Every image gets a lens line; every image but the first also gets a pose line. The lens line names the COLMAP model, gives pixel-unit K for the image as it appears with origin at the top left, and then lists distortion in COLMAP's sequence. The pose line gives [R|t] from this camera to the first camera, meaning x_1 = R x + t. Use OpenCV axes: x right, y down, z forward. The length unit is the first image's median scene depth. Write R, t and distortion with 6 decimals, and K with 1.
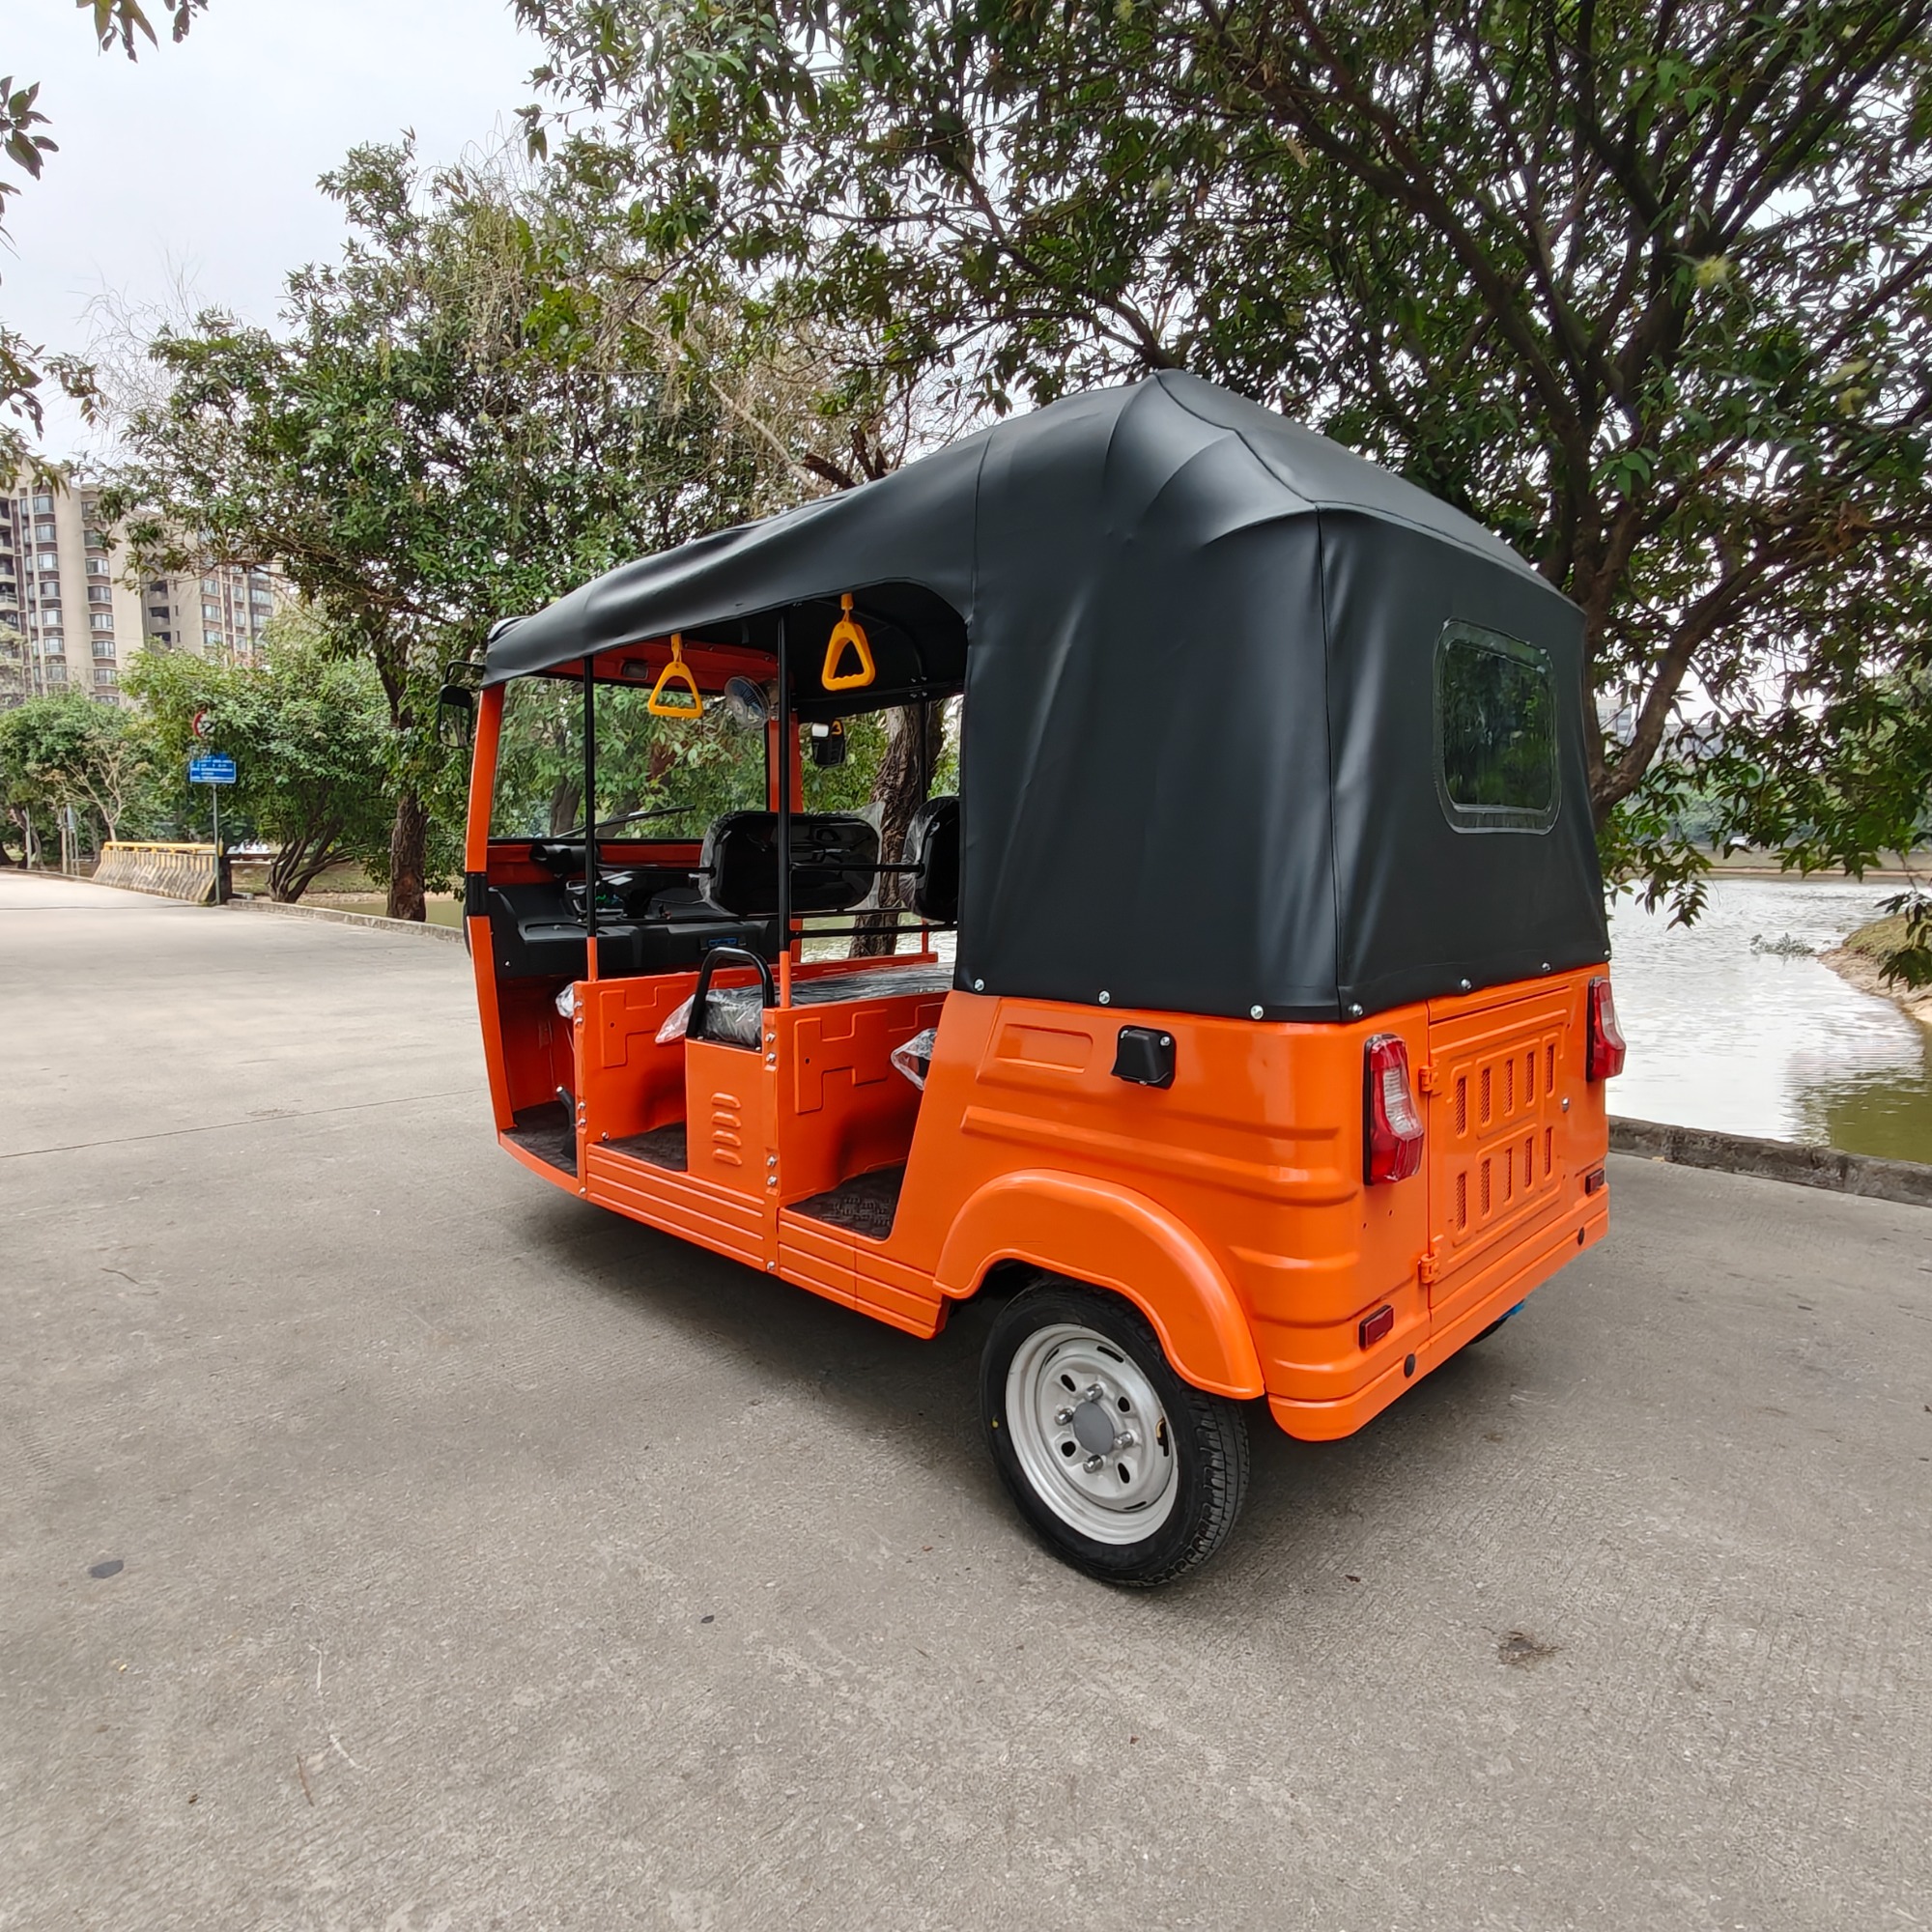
lens RADIAL K [[1164.6, 0, 966.0], [0, 1164.6, 966.0], [0, 0, 1]] dist [0.003922, -0.000398]
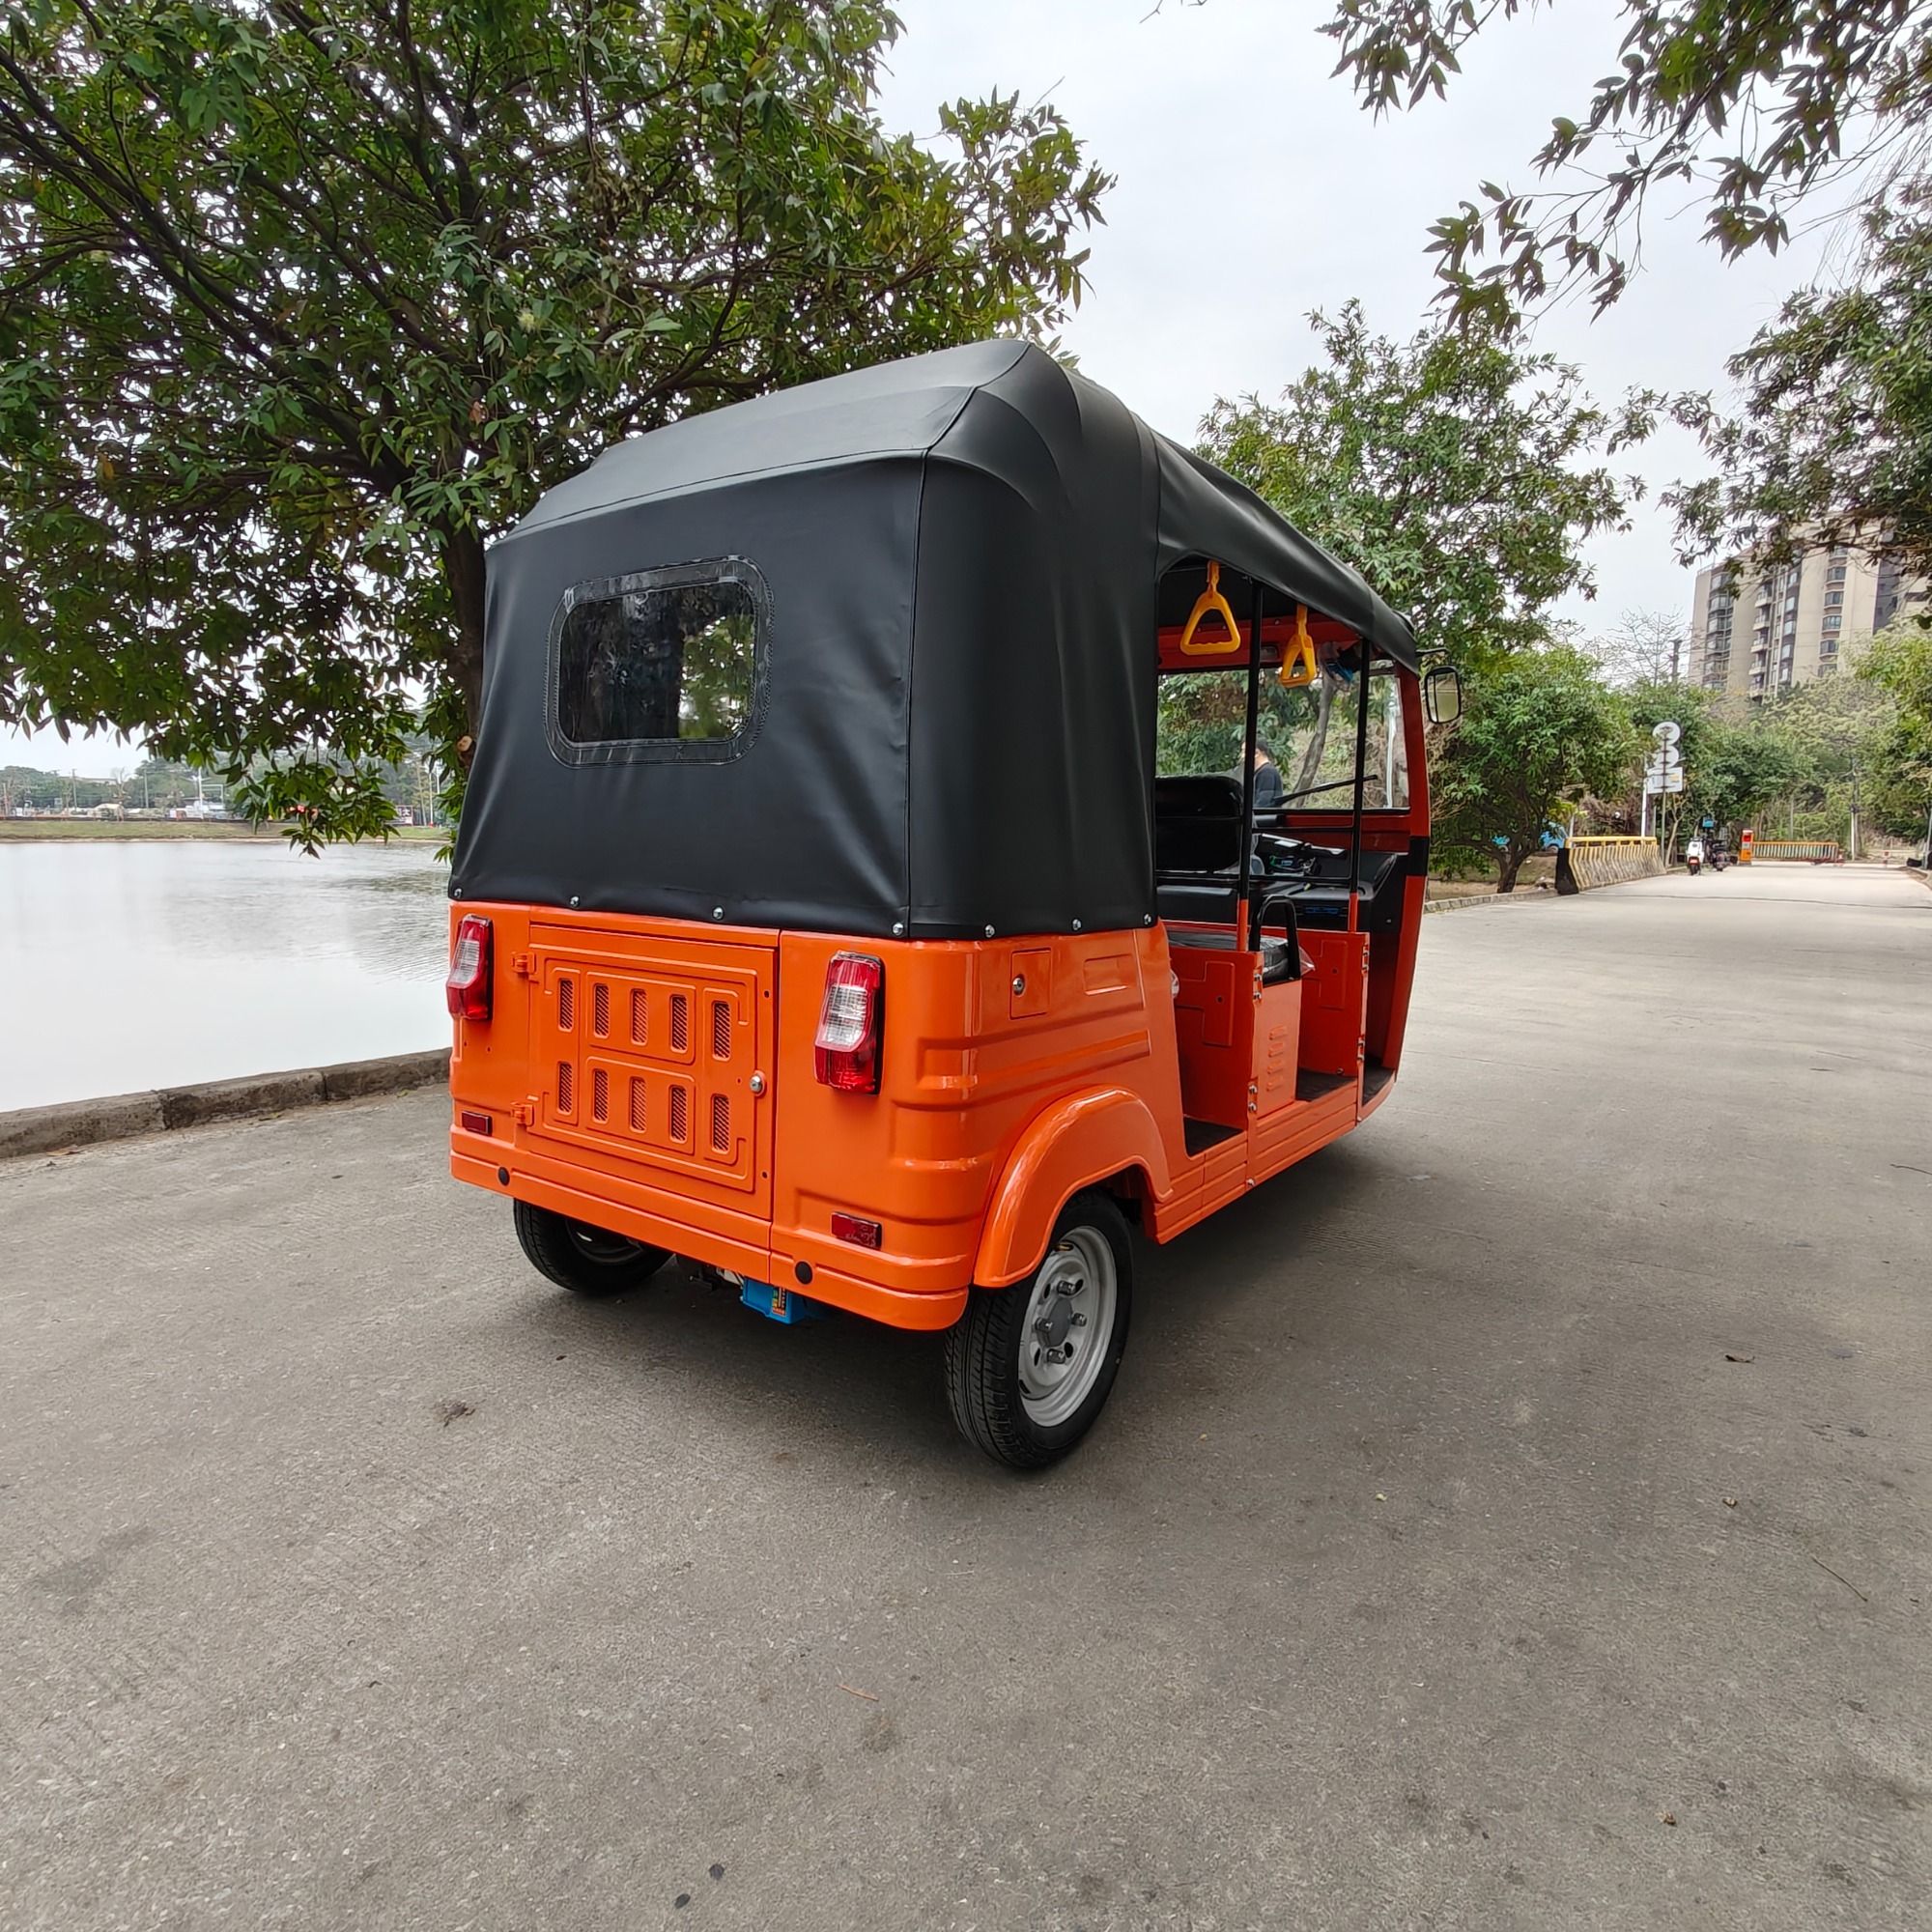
lens RADIAL K [[1167.0, 0, 962.2], [0, 1167.0, 967.3], [0, 0, 1]] dist [0.000485, 0.000945]
pose [[0.140216, 0.115898, -0.983314, 1.541811], [-0.119903, 0.987804, 0.099330, -0.075900], [0.982834, 0.103974, 0.152402, 1.145529]]
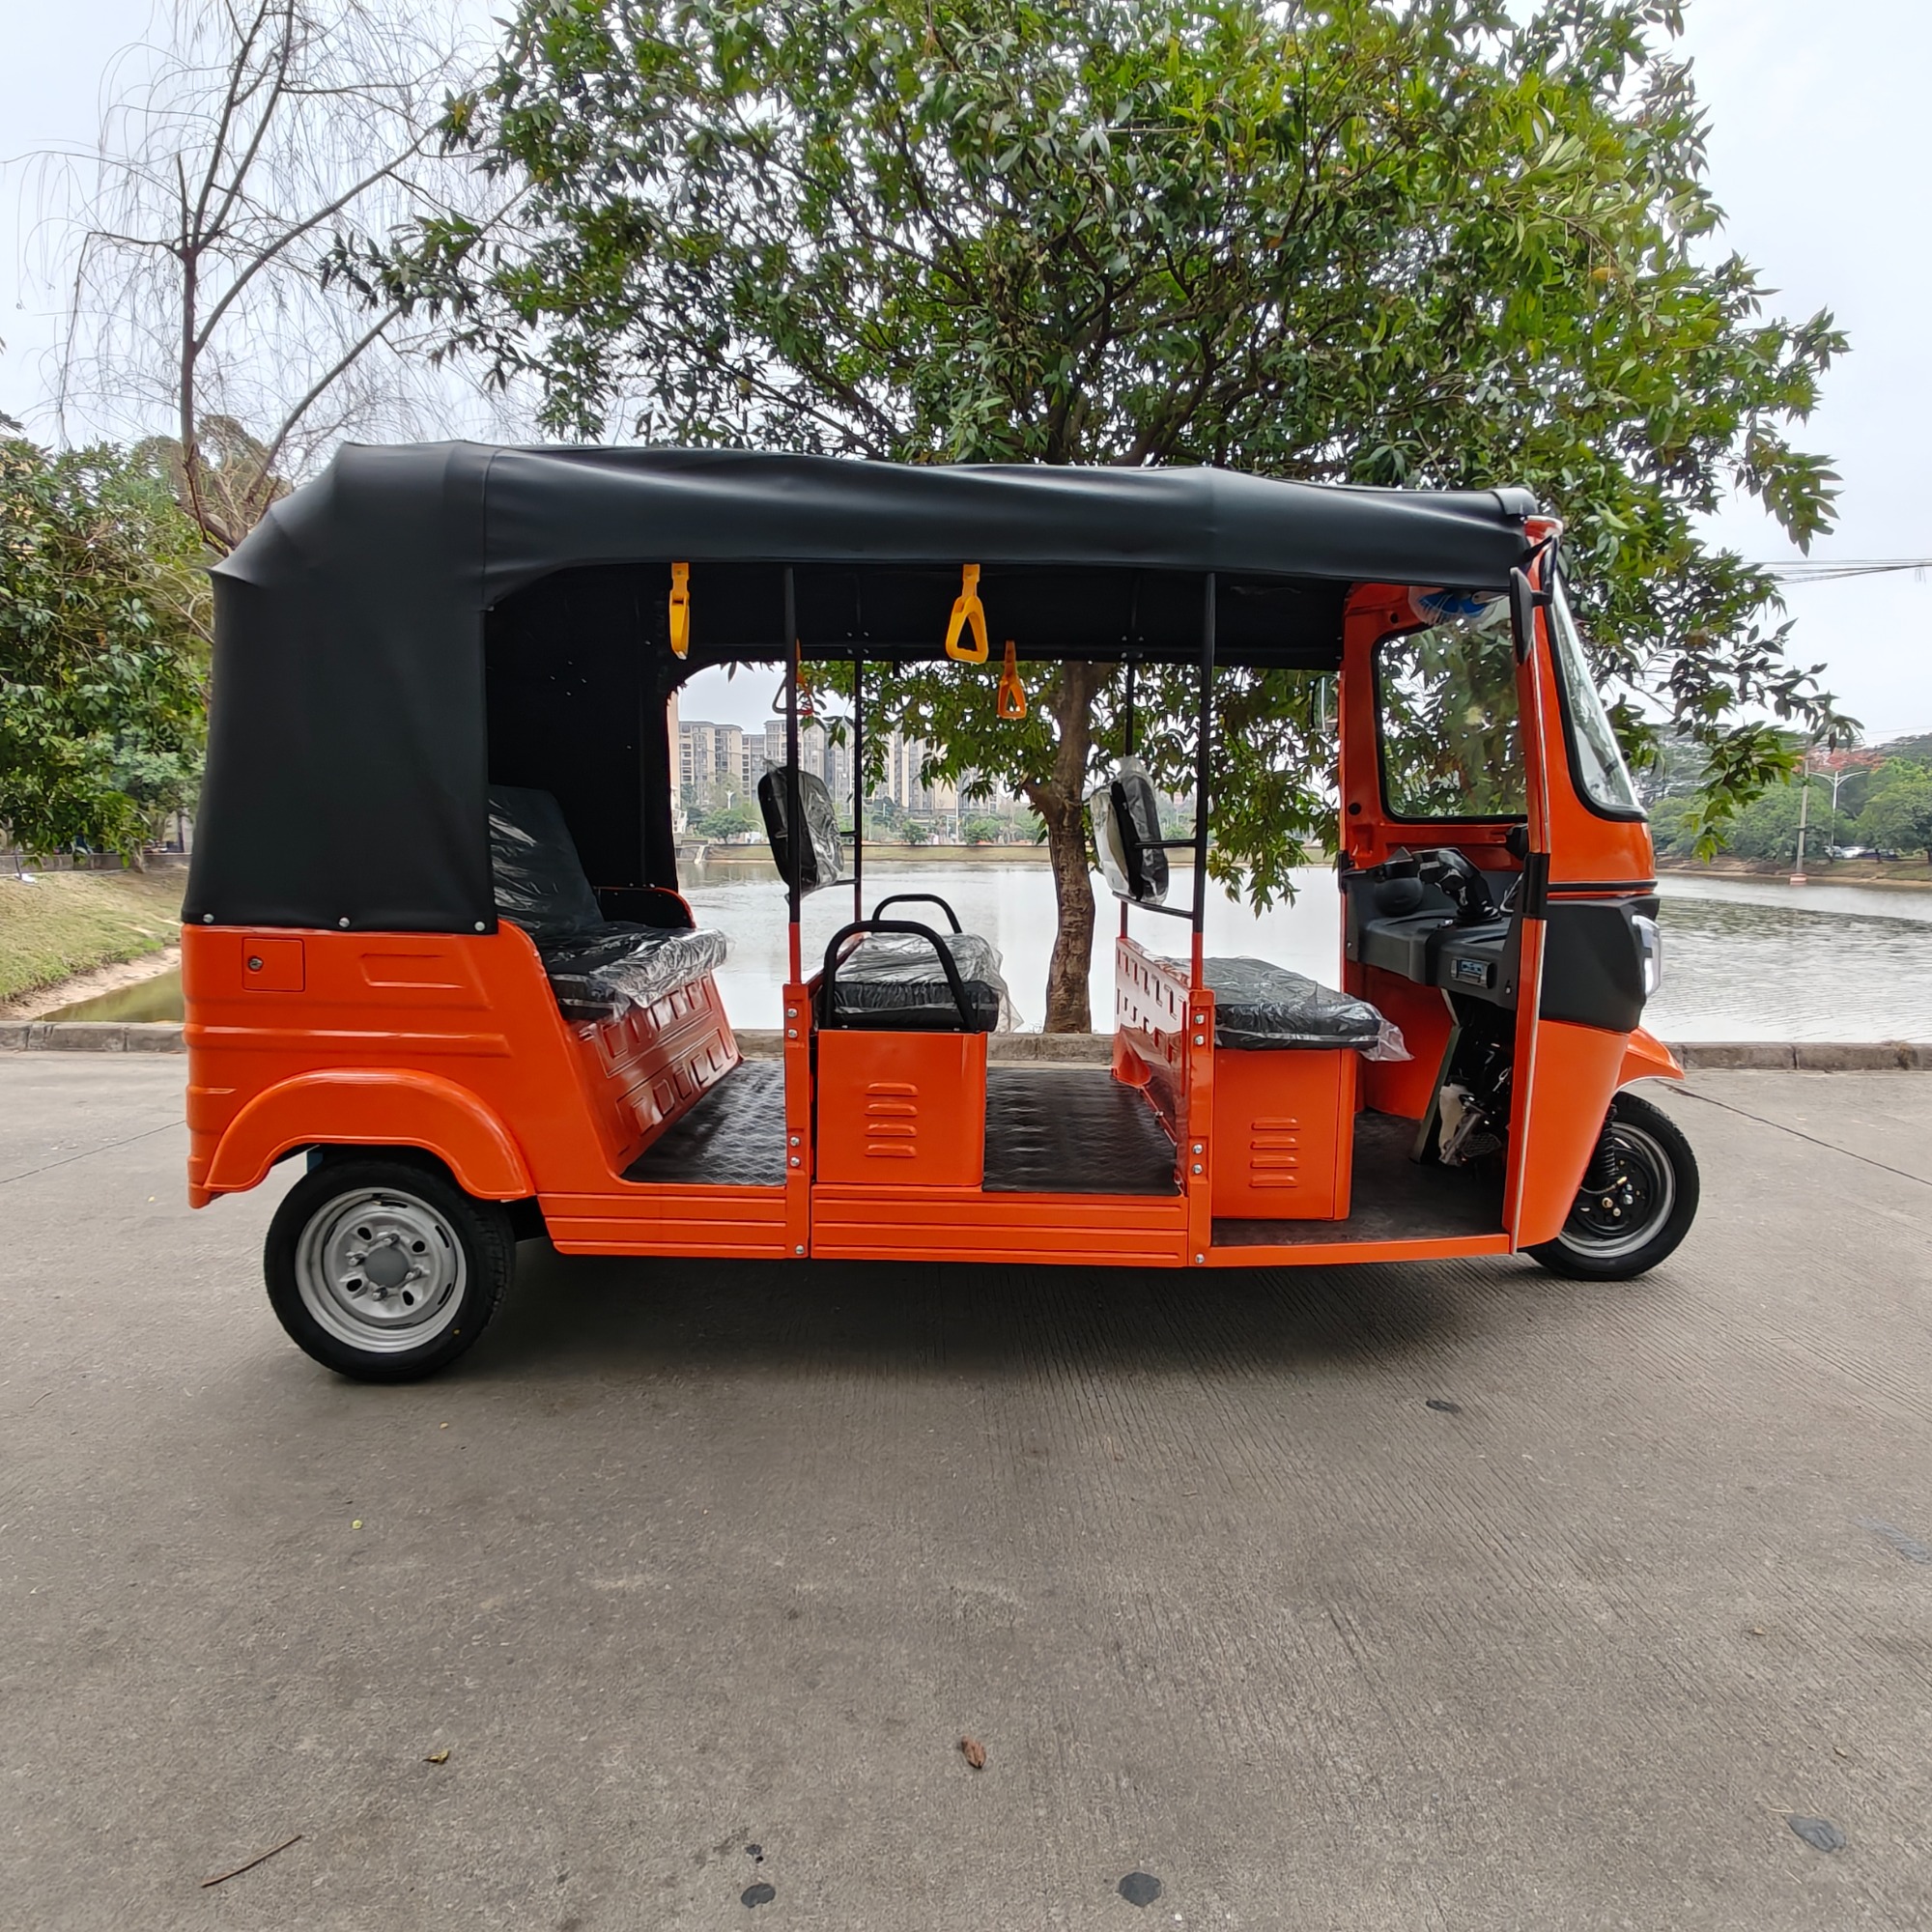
lens RADIAL K [[1183.8, 0, 979.9], [0, 1183.8, 966.5], [0, 0, 1]] dist [0.003647, 0.003542]
pose [[-0.730352, 0.066538, -0.679822, 0.925021], [-0.083274, 0.979148, 0.185298, -0.256097], [0.677976, 0.191945, -0.709582, 2.668619]]
